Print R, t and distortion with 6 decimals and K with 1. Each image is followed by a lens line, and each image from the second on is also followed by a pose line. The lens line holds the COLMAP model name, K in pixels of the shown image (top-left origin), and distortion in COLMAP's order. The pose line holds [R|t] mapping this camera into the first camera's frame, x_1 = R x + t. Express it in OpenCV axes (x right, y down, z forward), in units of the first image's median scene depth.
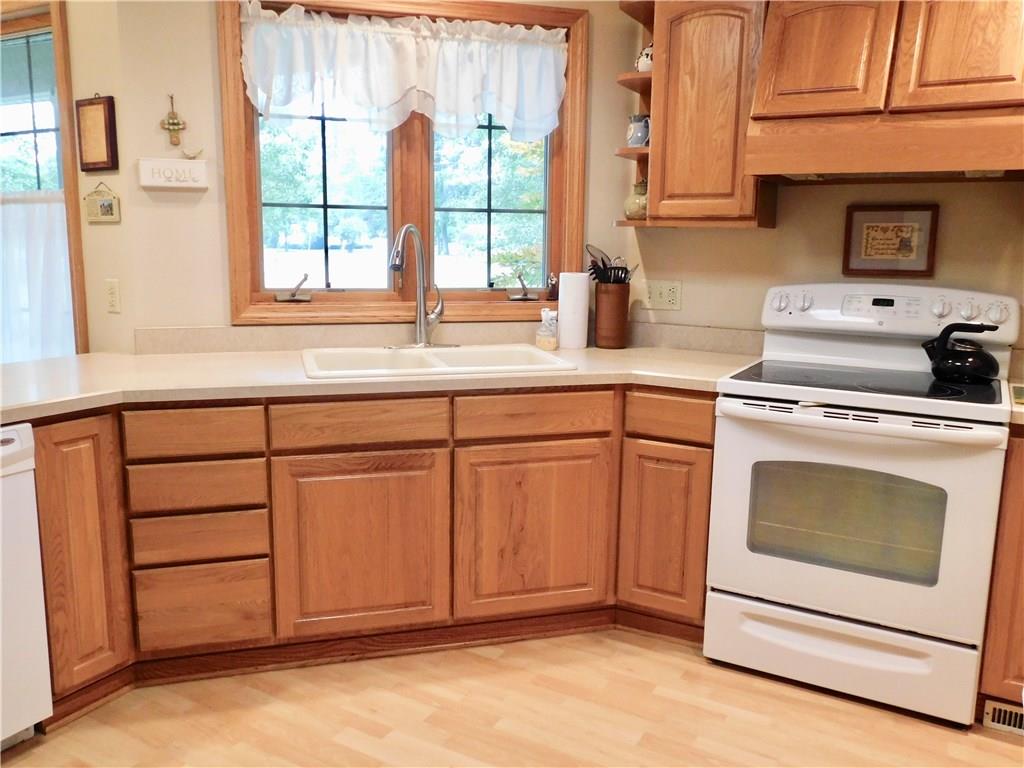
lens RADIAL K [[828.7, 0, 512.0], [0, 828.7, 384.0], [0, 0, 1]] dist [-0.009462, 0.018220]
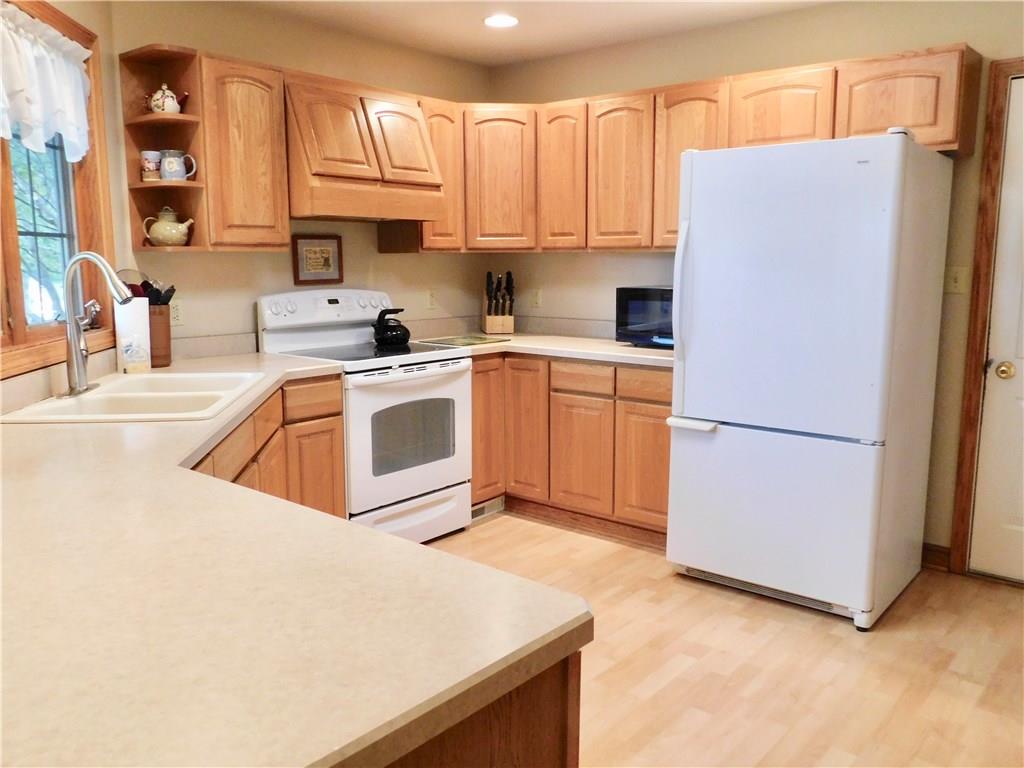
lens RADIAL K [[828.7, 0, 512.0], [0, 828.7, 384.0], [0, 0, 1]] dist [-0.009462, 0.018220]
pose [[0.181658, -0.165557, 0.969325, -0.981538], [0.171210, 0.975995, 0.134611, -0.102534], [-0.968343, 0.141505, 0.205643, 0.420786]]
